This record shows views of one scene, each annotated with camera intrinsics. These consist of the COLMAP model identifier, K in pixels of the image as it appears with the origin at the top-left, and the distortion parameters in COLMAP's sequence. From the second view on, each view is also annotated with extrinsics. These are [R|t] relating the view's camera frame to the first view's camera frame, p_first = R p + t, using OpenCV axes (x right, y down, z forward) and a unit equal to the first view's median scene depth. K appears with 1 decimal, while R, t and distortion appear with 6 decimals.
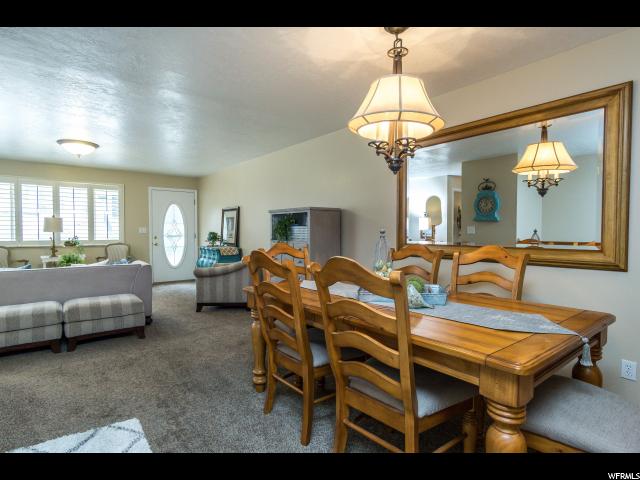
lens RADIAL K [[339.1, 0, 320.0], [0, 339.1, 240.0], [0, 0, 1]] dist [0.014997, 0.000140]
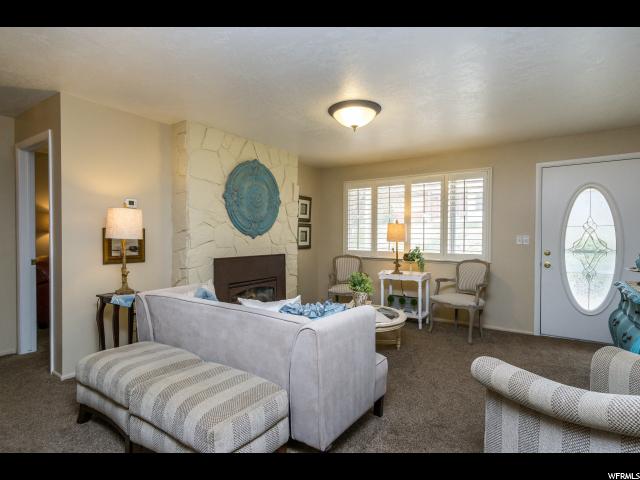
lens RADIAL K [[339.1, 0, 320.0], [0, 339.1, 240.0], [0, 0, 1]] dist [0.014997, 0.000140]
pose [[0.273051, 0.009896, -0.961949, -0.057662], [-0.029997, 0.999548, 0.001768, -0.020840], [0.961532, 0.028373, 0.273225, 0.560346]]
